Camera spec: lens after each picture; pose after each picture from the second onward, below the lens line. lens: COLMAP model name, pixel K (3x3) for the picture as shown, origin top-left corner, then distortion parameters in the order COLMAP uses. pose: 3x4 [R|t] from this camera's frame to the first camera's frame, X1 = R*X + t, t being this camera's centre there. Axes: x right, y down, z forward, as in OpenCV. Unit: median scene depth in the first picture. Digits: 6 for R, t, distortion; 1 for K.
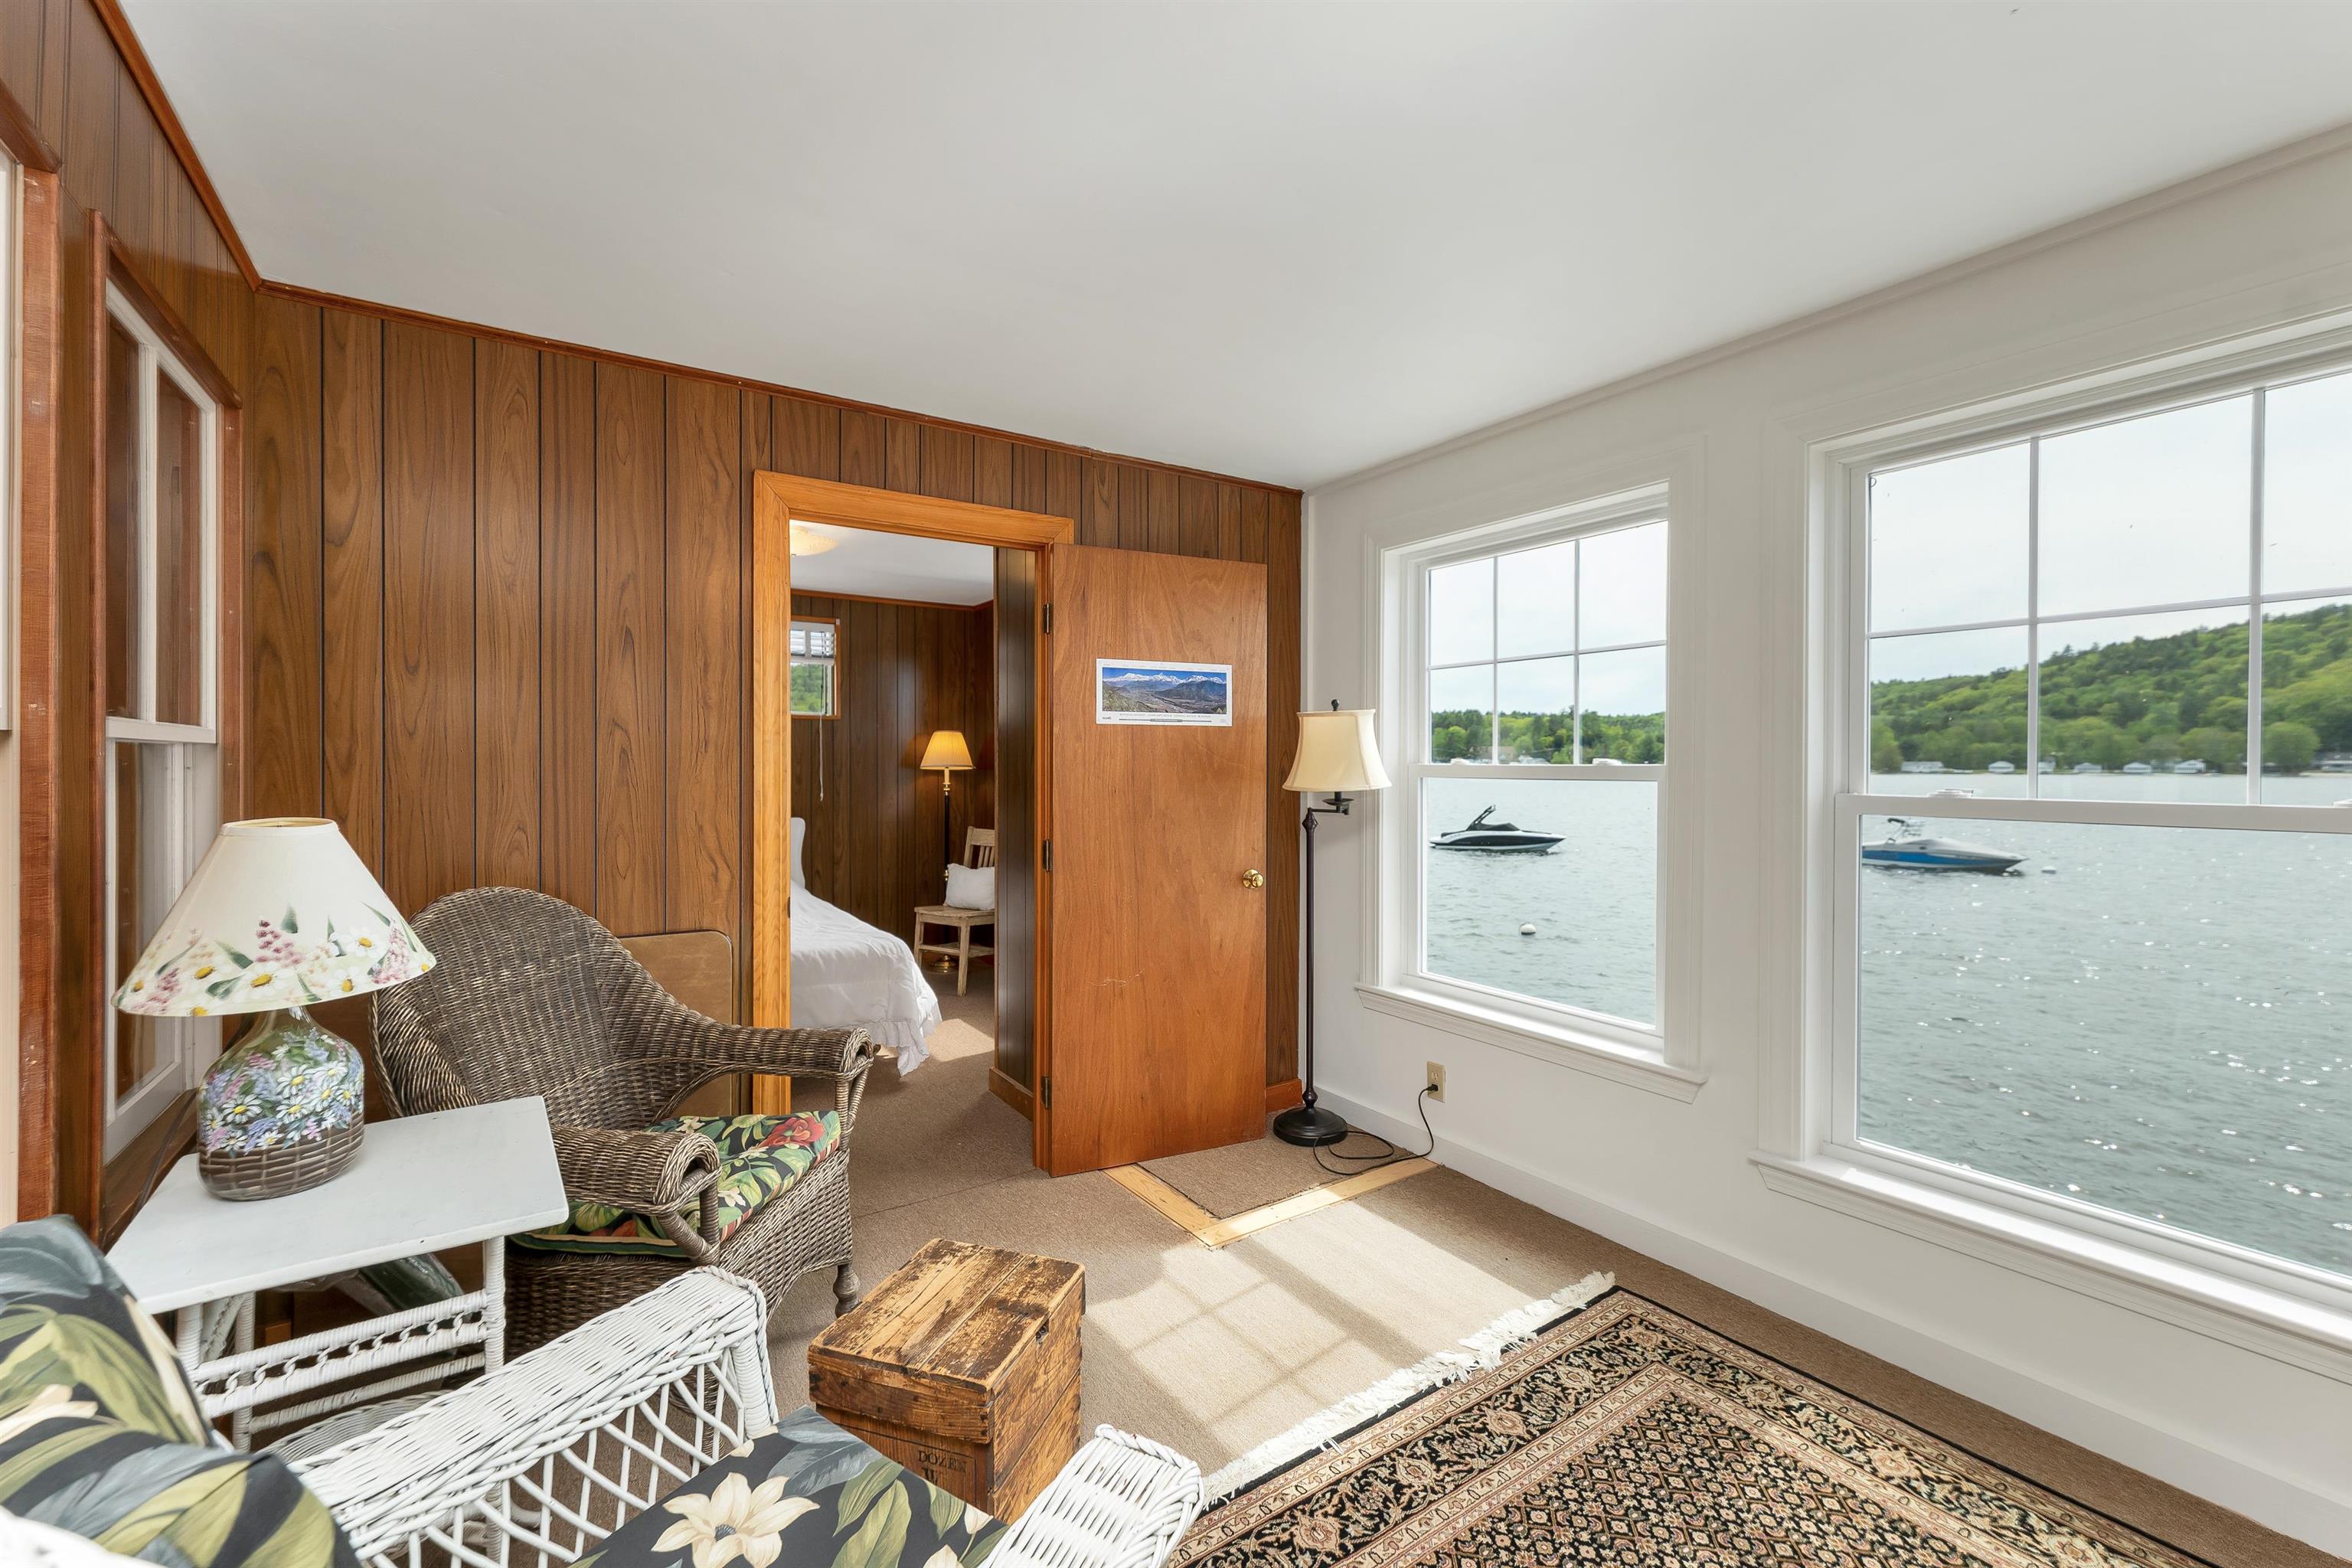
lens RADIAL K [[973.1, 0, 1163.5], [0, 973.1, 762.5], [0, 0, 1]] dist [0.001058, -0.000494]
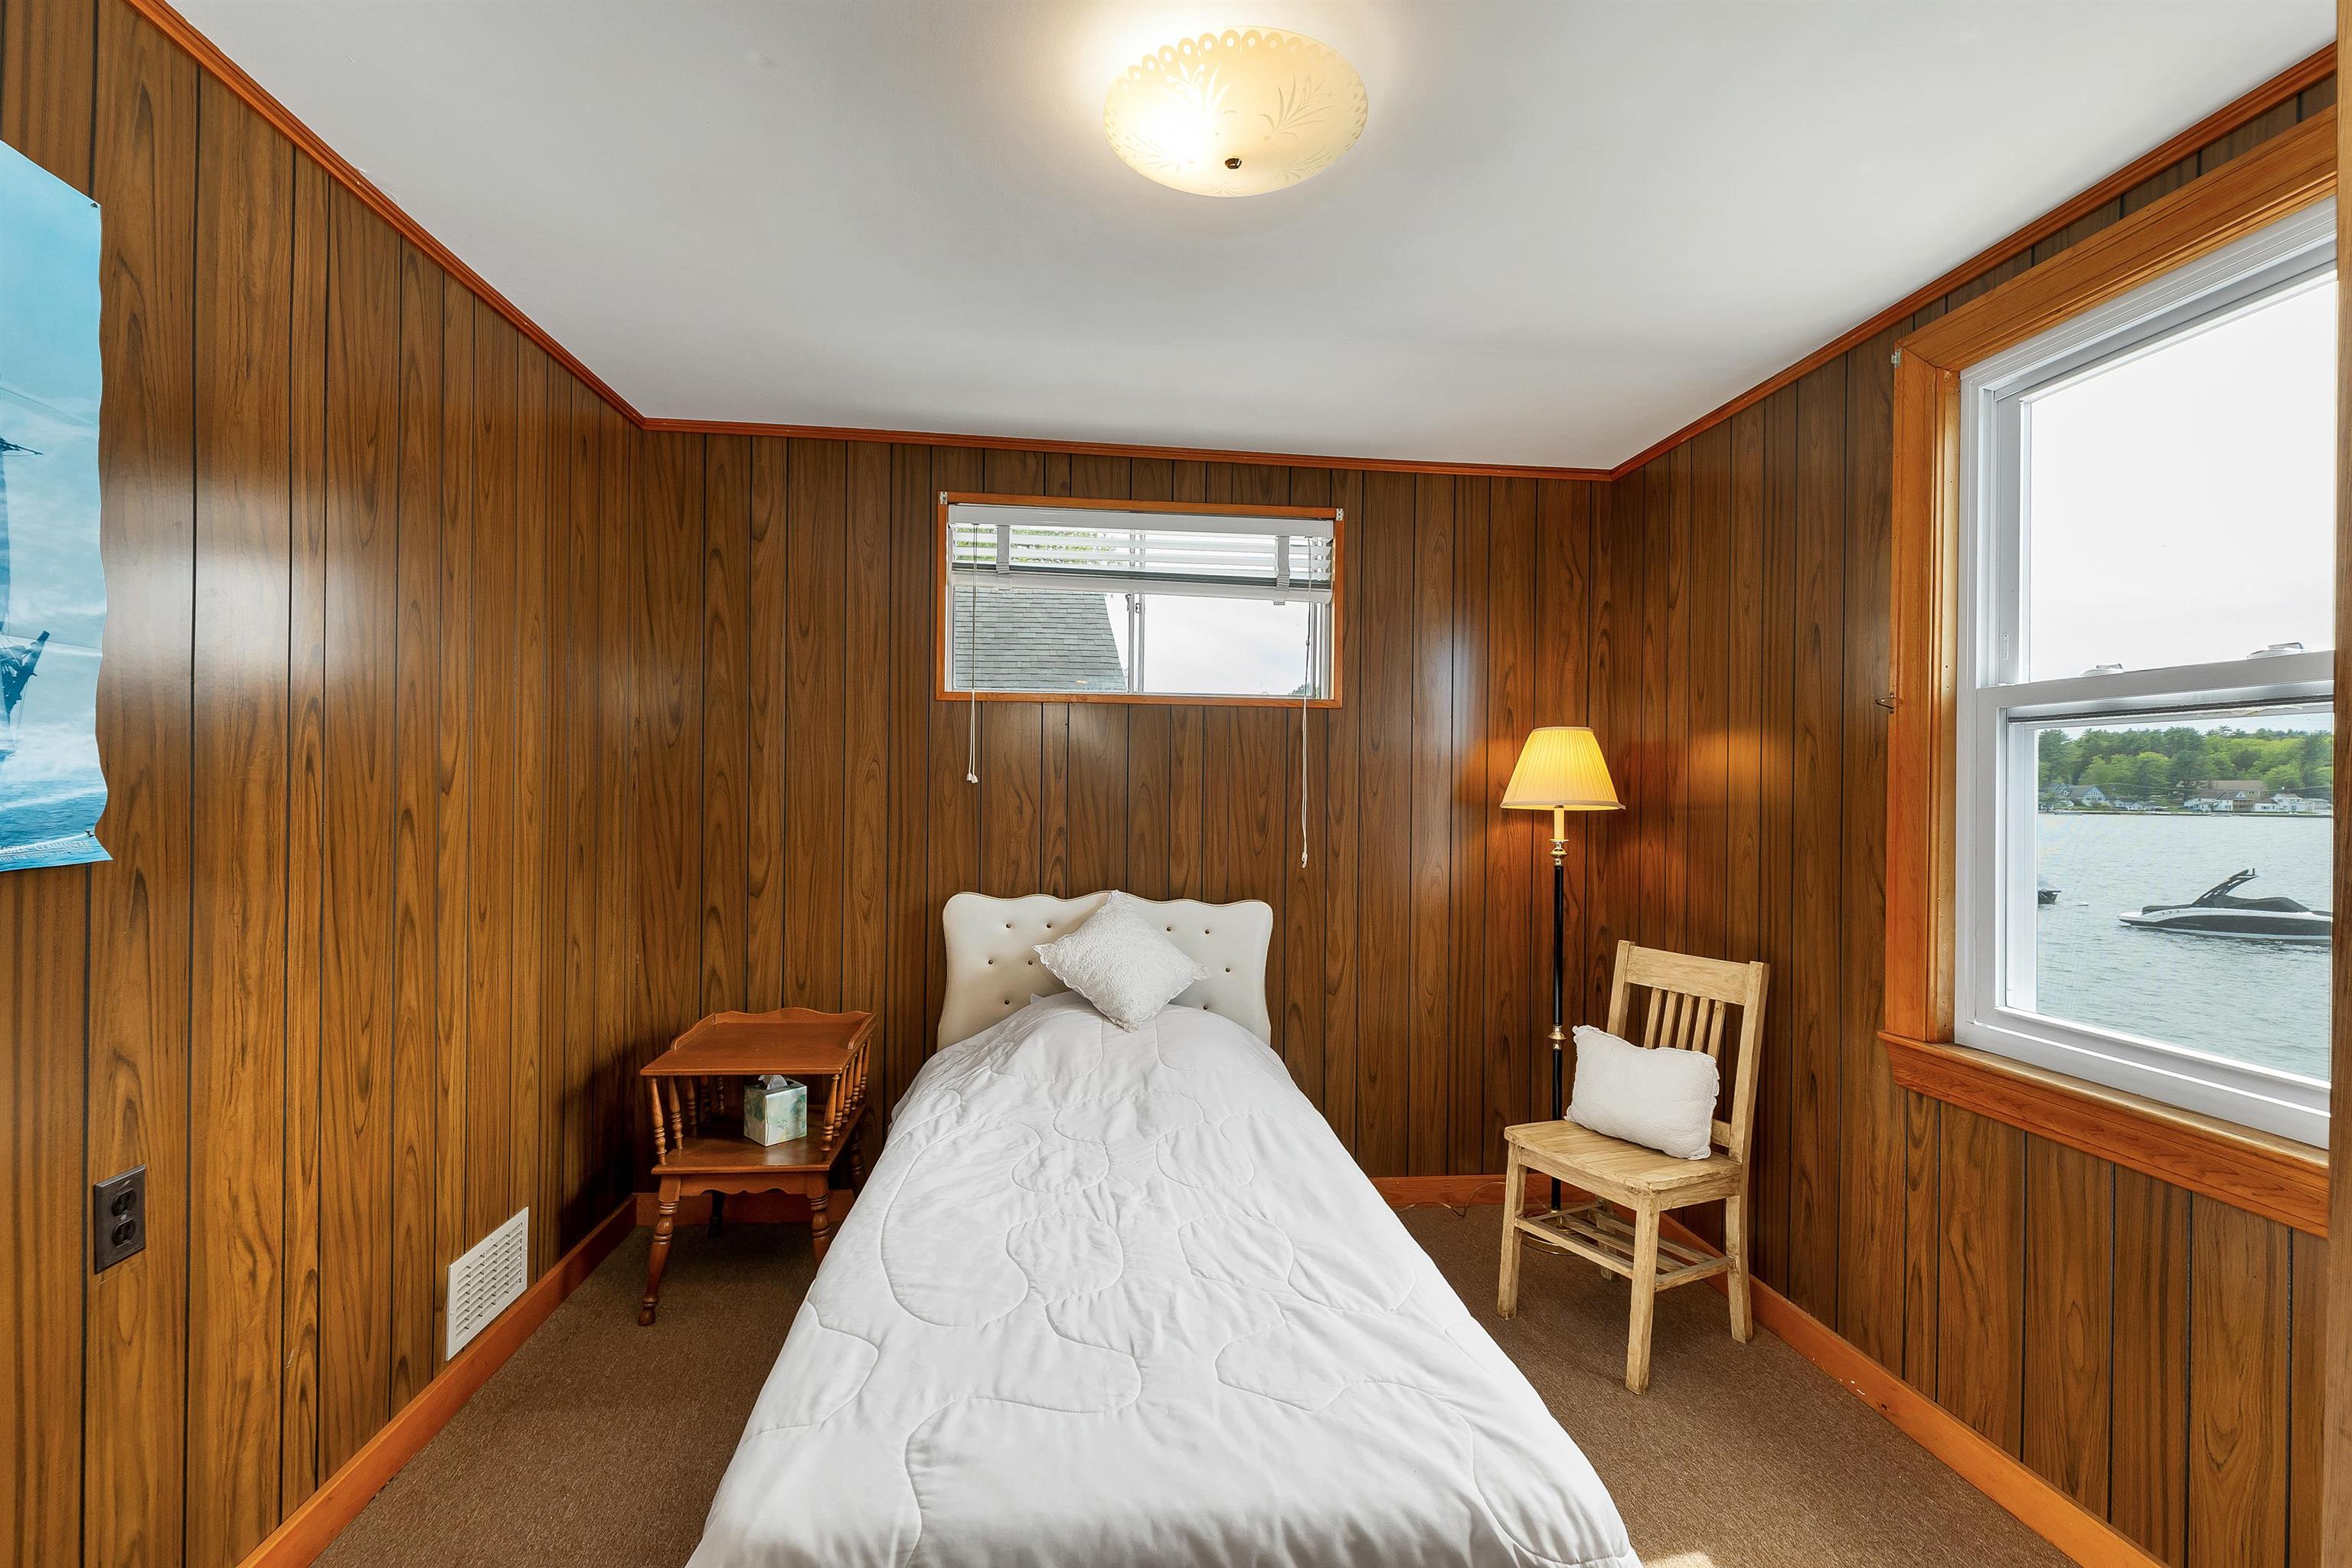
lens RADIAL K [[956.2, 0, 1186.7], [0, 956.2, 794.2], [0, 0, 1]] dist [-0.000143, -0.000168]
pose [[0.895214, 0.013045, -0.445446, -0.182785], [-0.012618, 0.999913, 0.003924, -0.000417], [0.445458, 0.002108, 0.895300, 0.520670]]
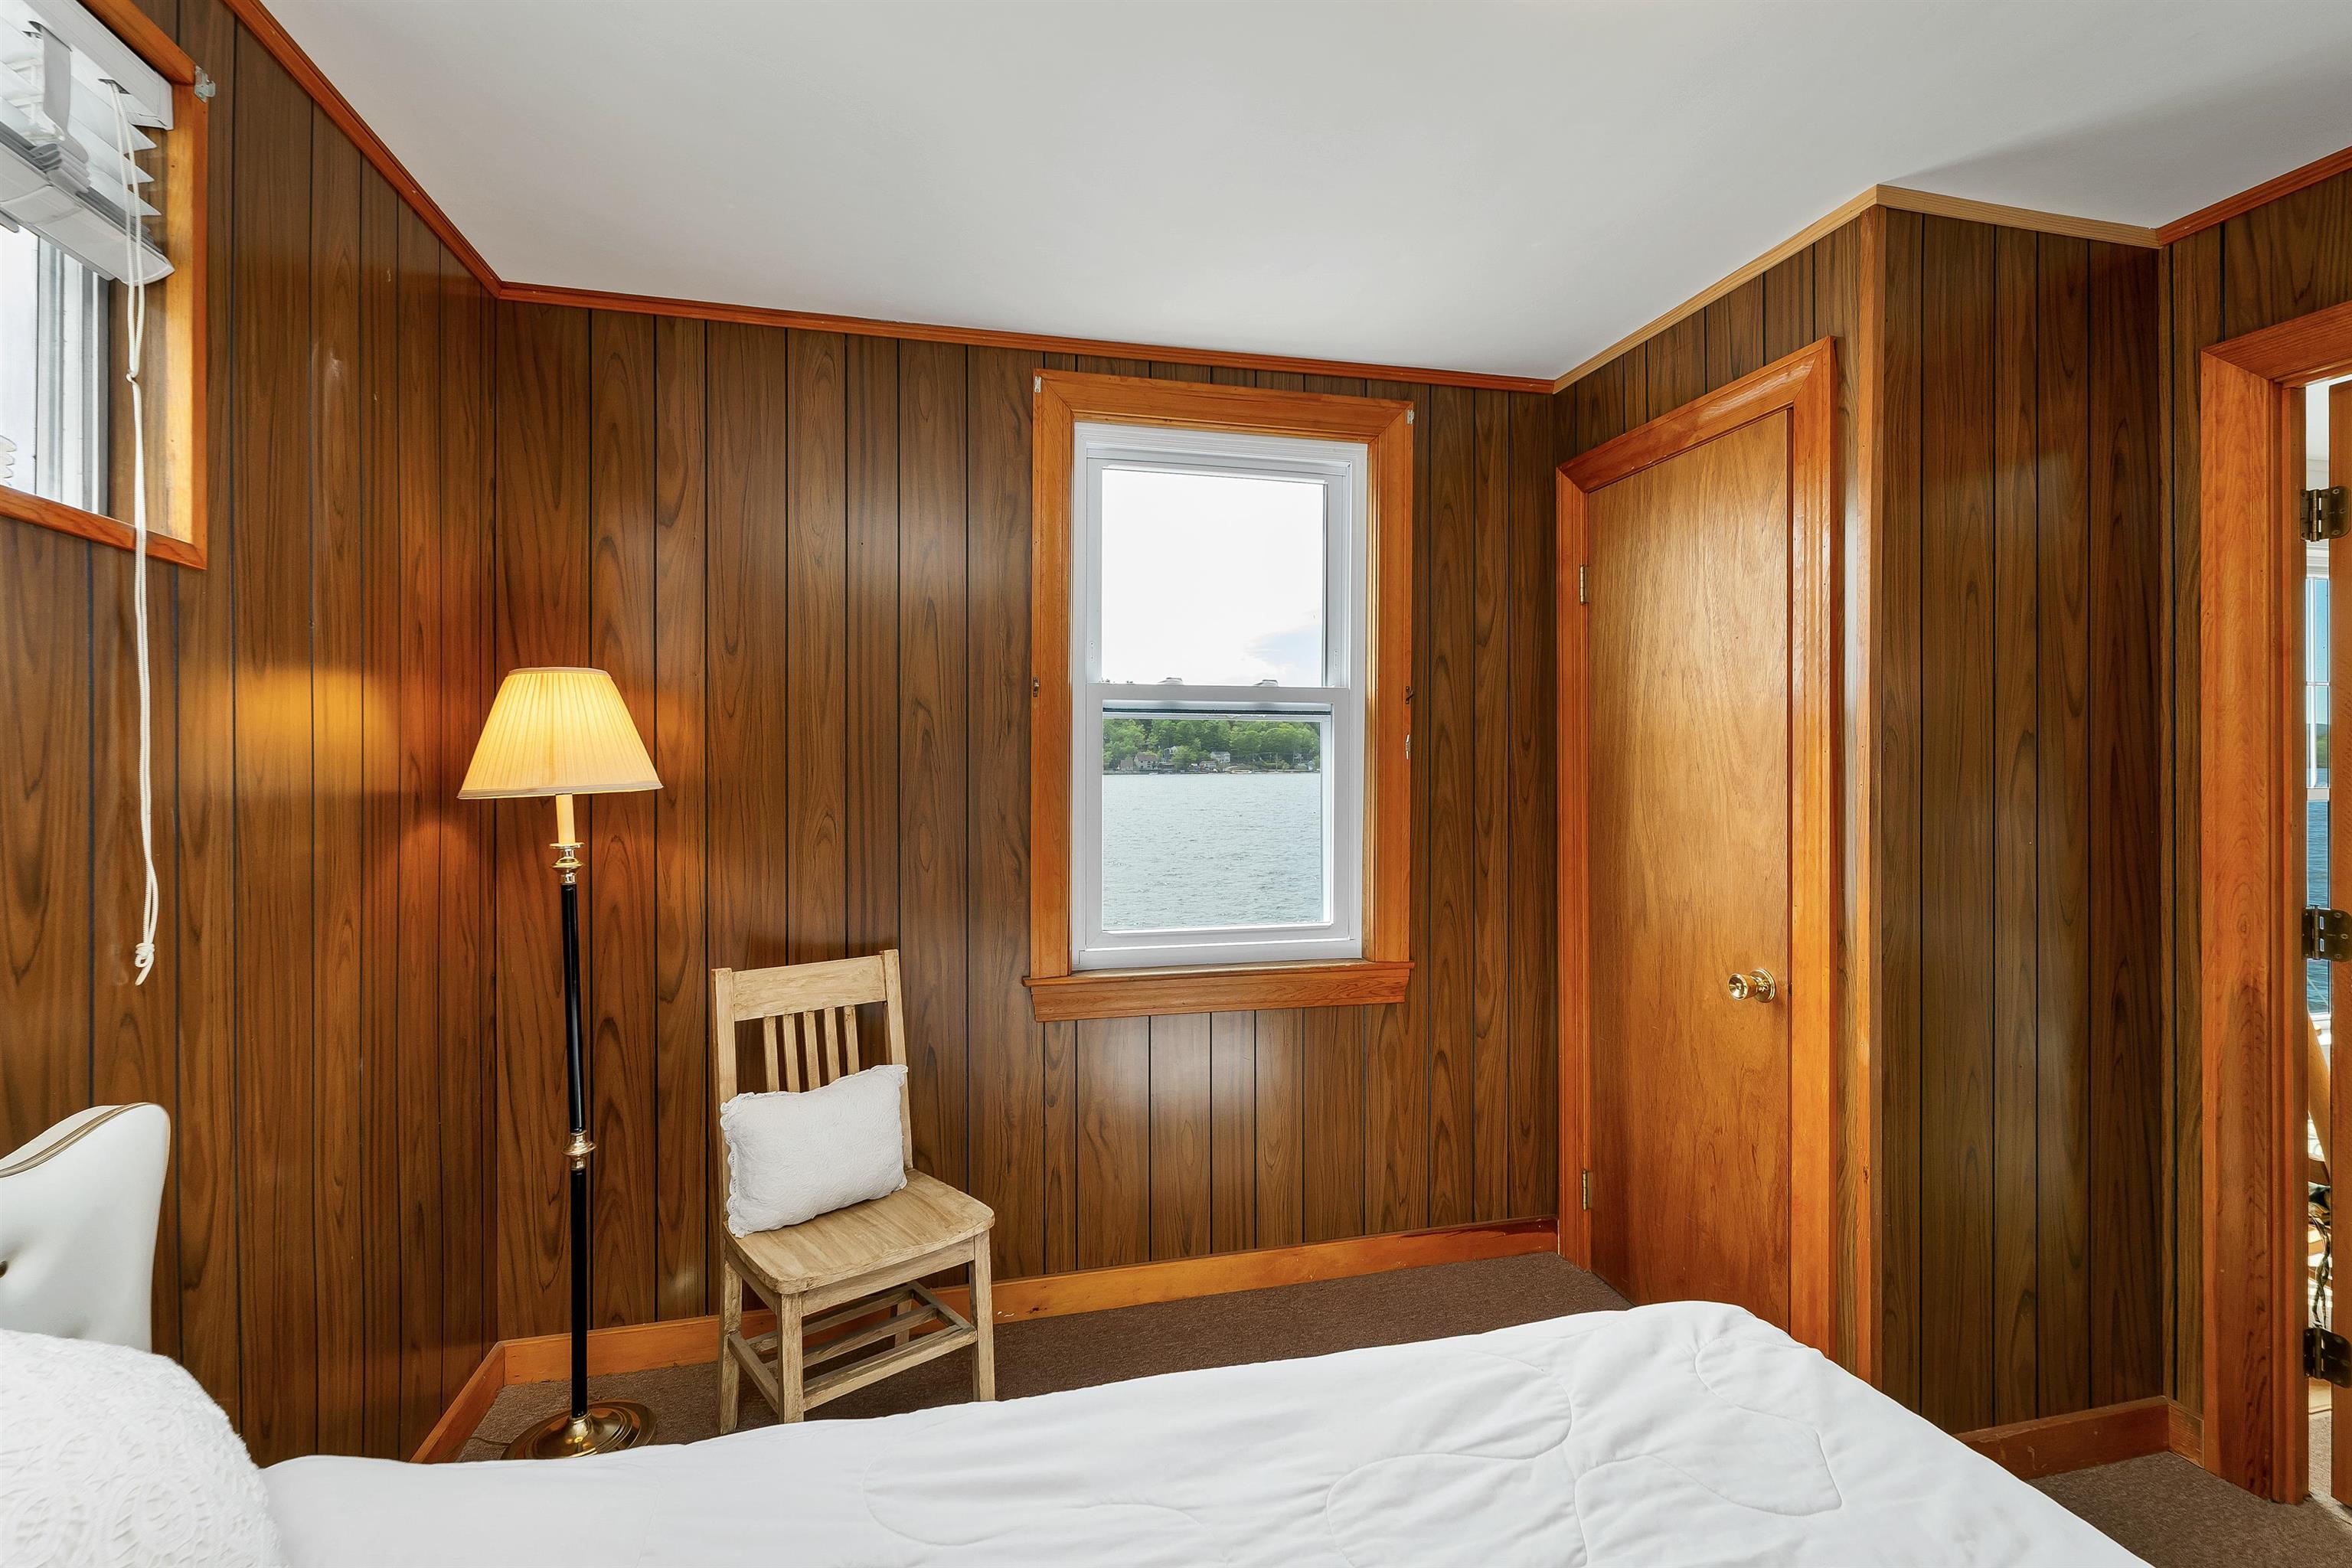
lens RADIAL K [[973.1, 0, 1163.5], [0, 973.1, 762.5], [0, 0, 1]] dist [0.001058, -0.000494]
pose [[0.370966, 0.003105, 0.928641, -0.447081], [0.002280, 0.999988, -0.004254, -0.002524], [-0.928644, 0.003695, 0.370954, 0.737215]]
